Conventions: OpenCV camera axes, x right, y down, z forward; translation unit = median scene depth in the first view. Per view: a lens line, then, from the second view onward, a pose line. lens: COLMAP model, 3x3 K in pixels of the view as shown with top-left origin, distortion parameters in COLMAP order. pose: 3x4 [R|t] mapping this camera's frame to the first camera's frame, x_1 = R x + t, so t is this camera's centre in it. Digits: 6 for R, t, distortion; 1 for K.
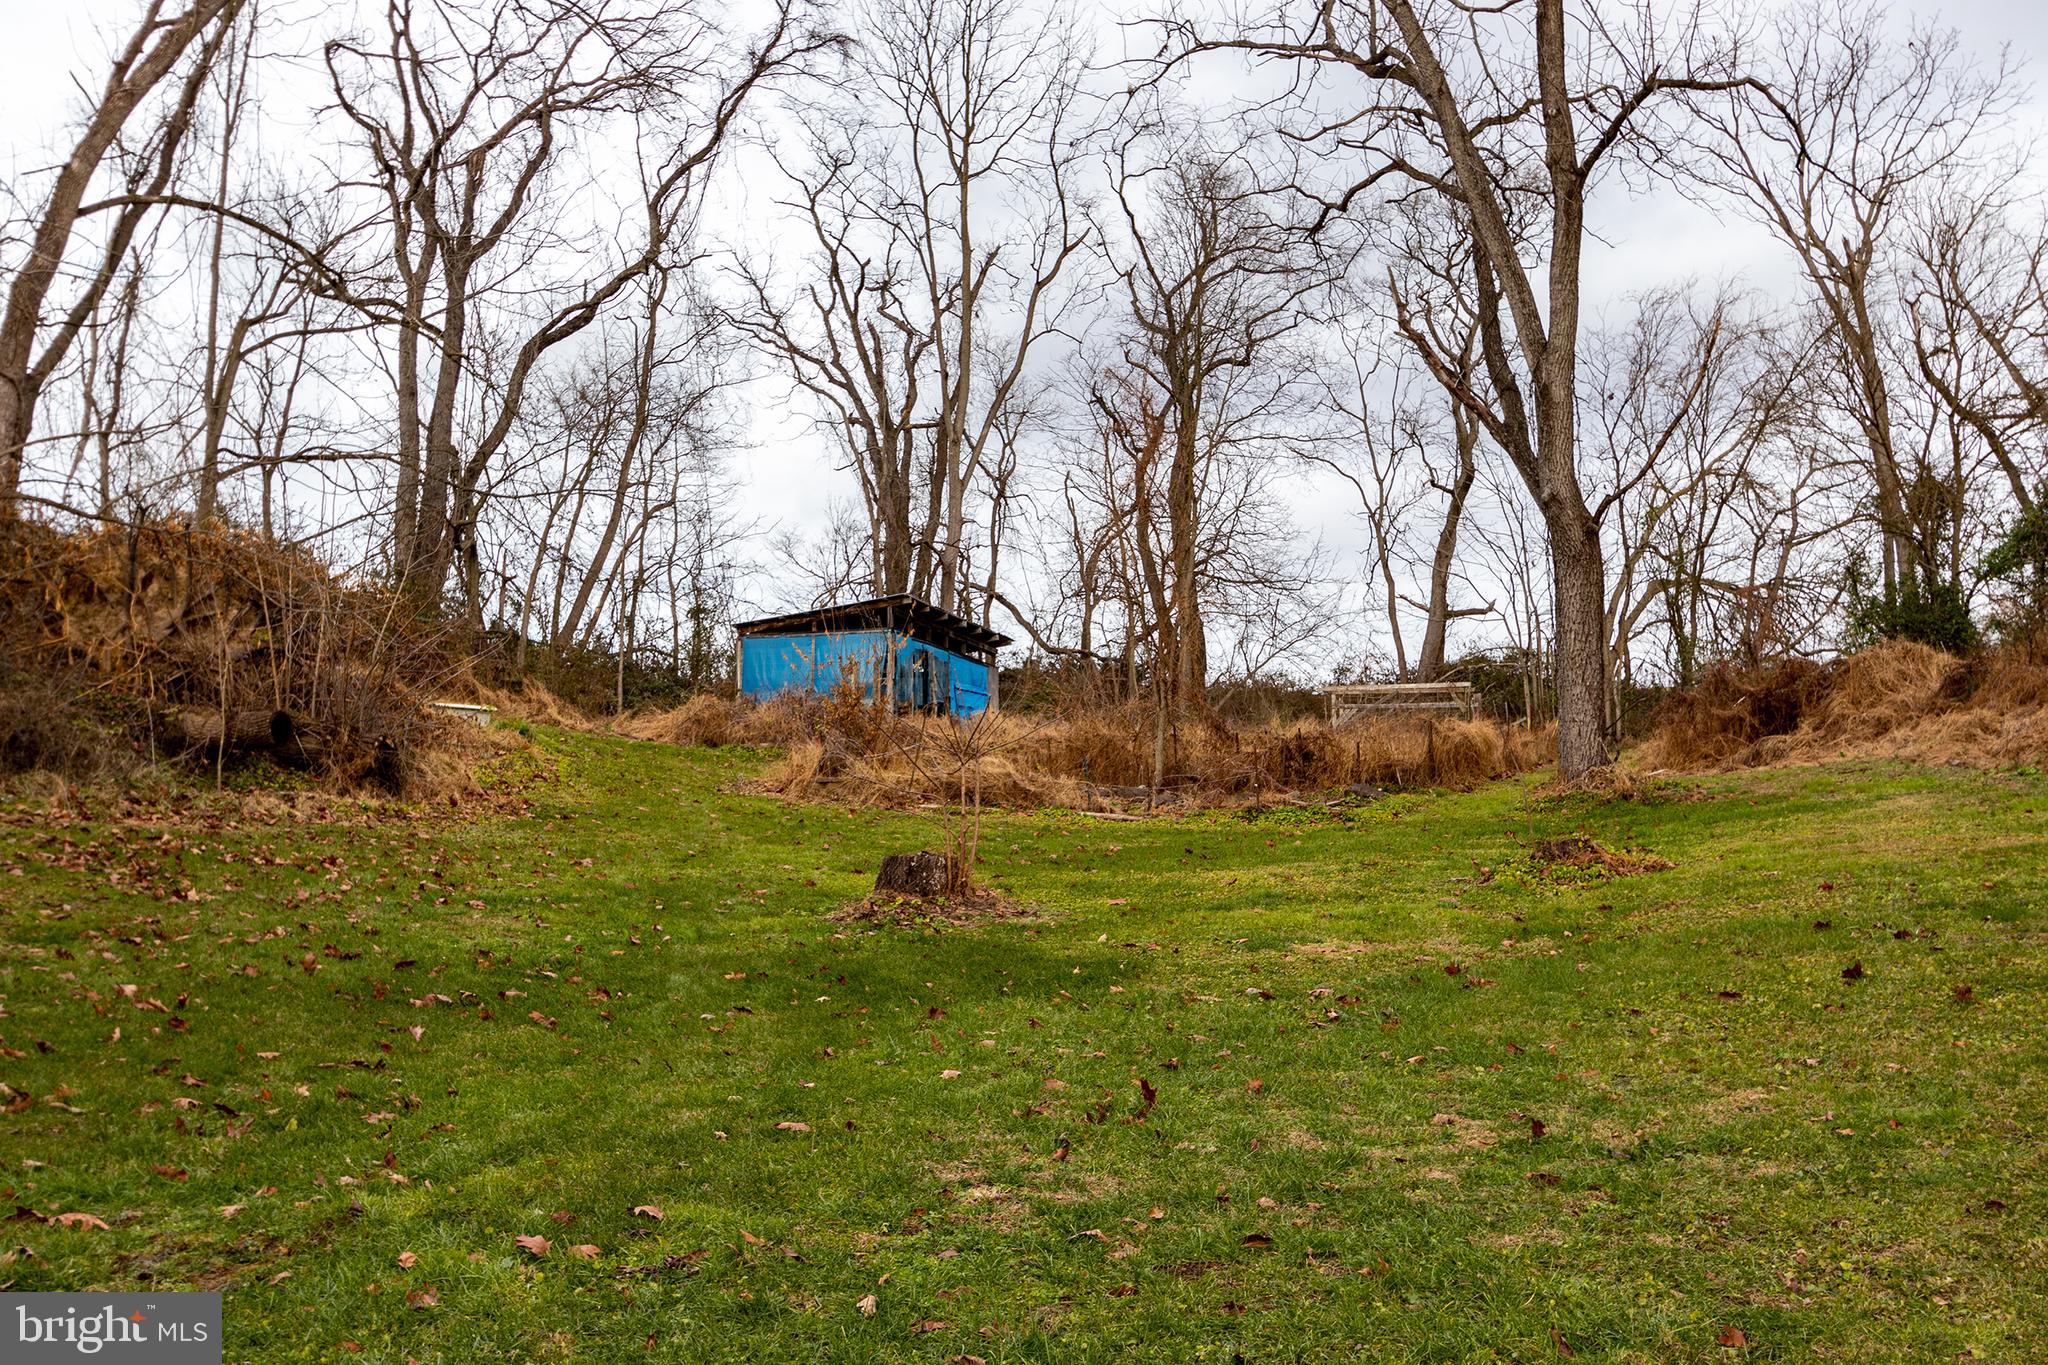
lens RADIAL K [[2099.4, 0, 1023.8], [0, 2099.4, 686.0], [0, 0, 1]] dist [0.117660, 0.000000]
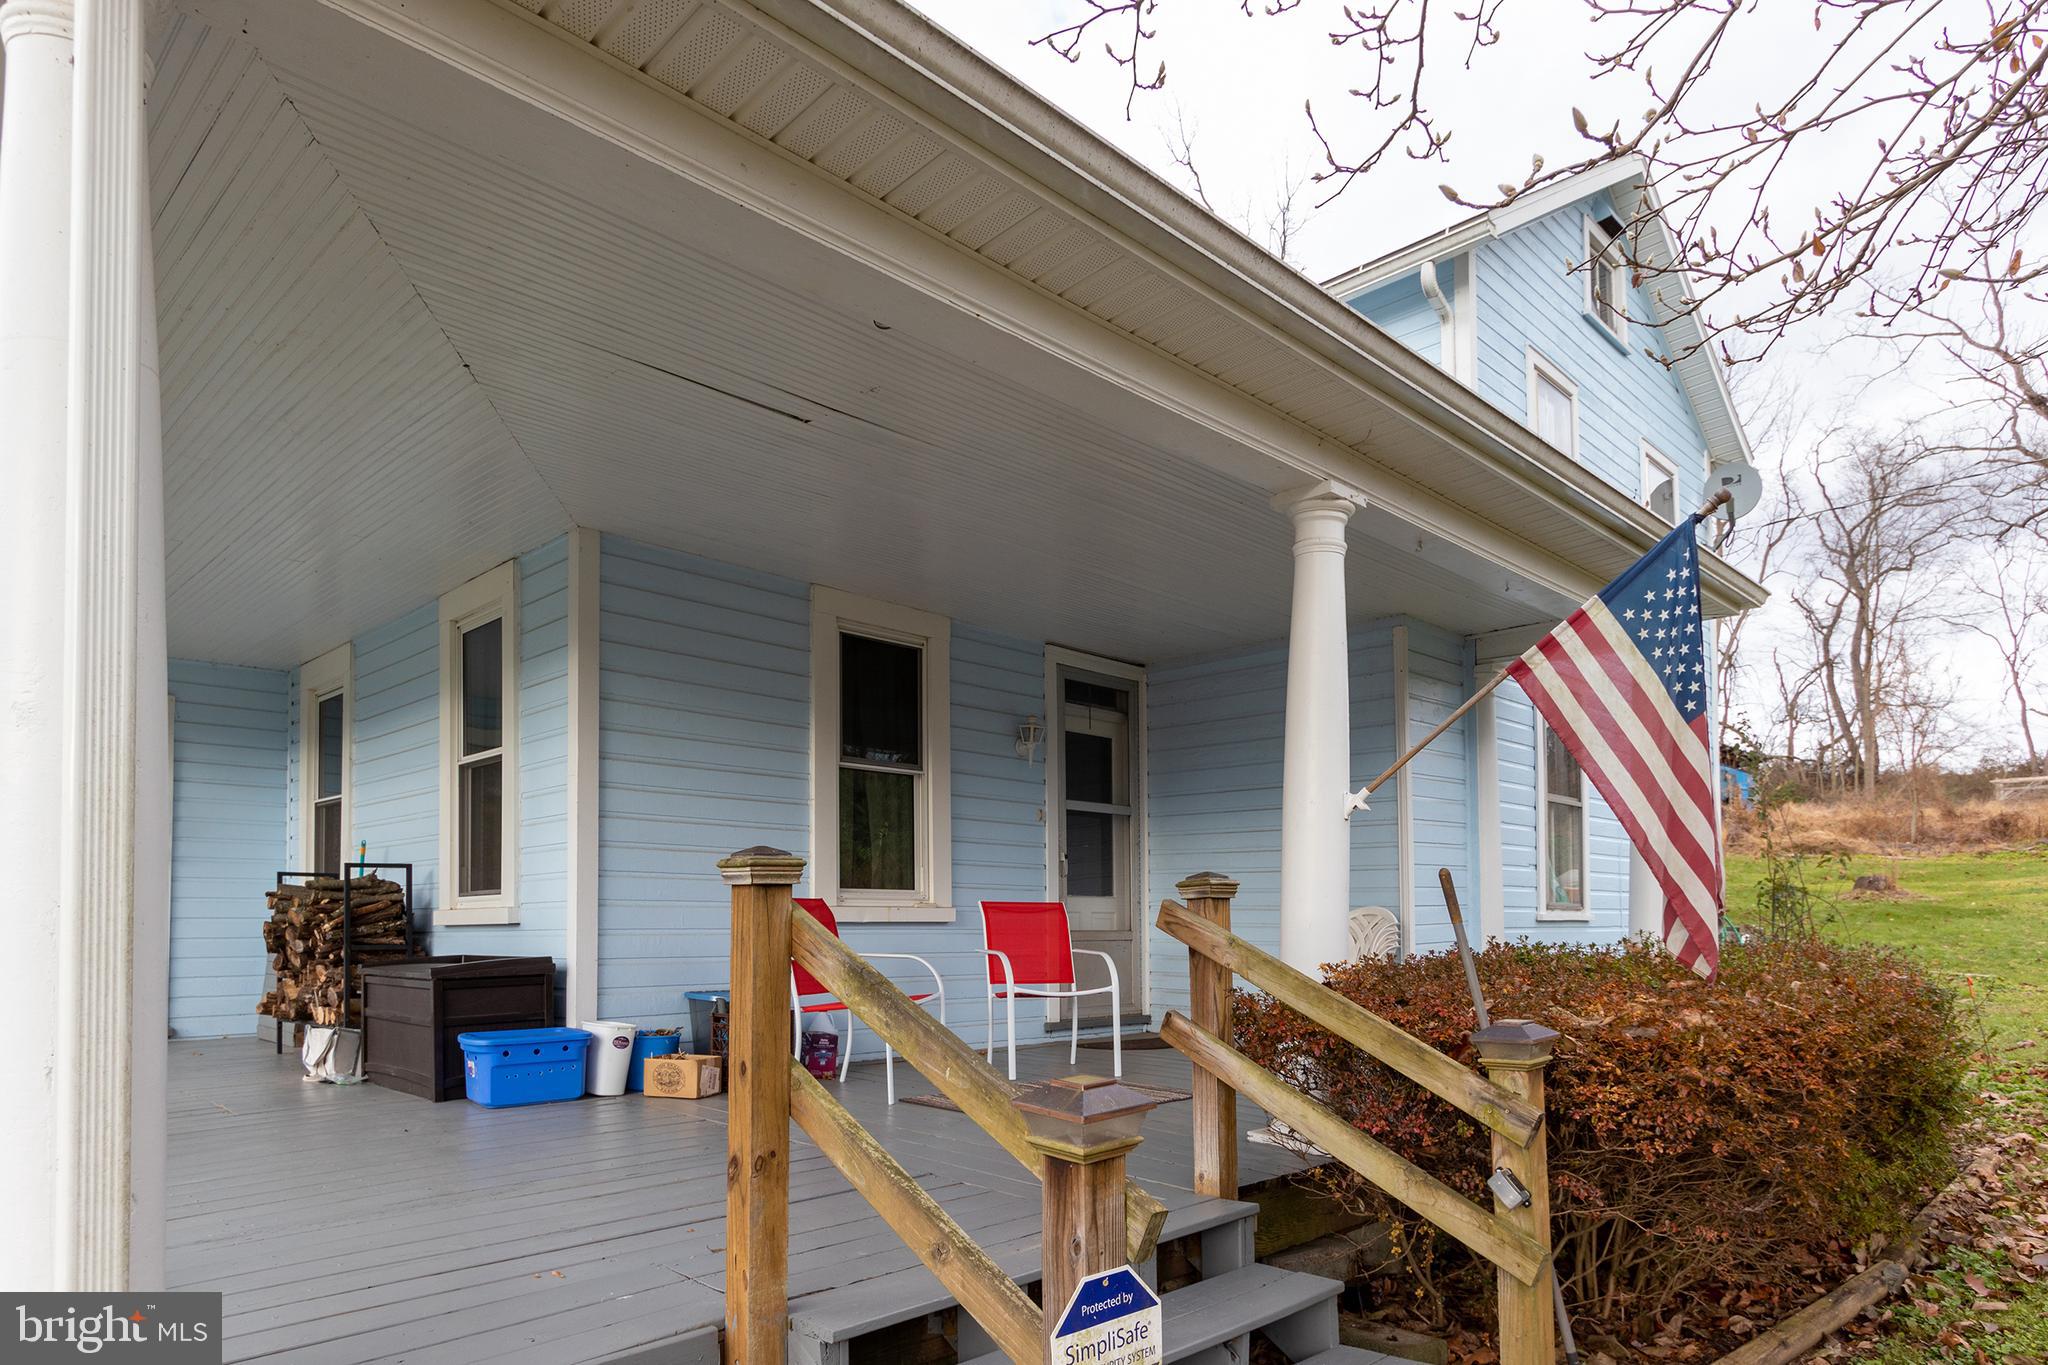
lens RADIAL K [[1252.7, 0, 972.7], [0, 1252.7, 904.8], [0, 0, 1]] dist [-0.009136, -0.004309]
pose [[0.872444, -0.005619, -0.488682, -0.054247], [0.052537, 0.995218, 0.082352, -0.014544], [0.485882, -0.097521, 0.868567, -0.185498]]
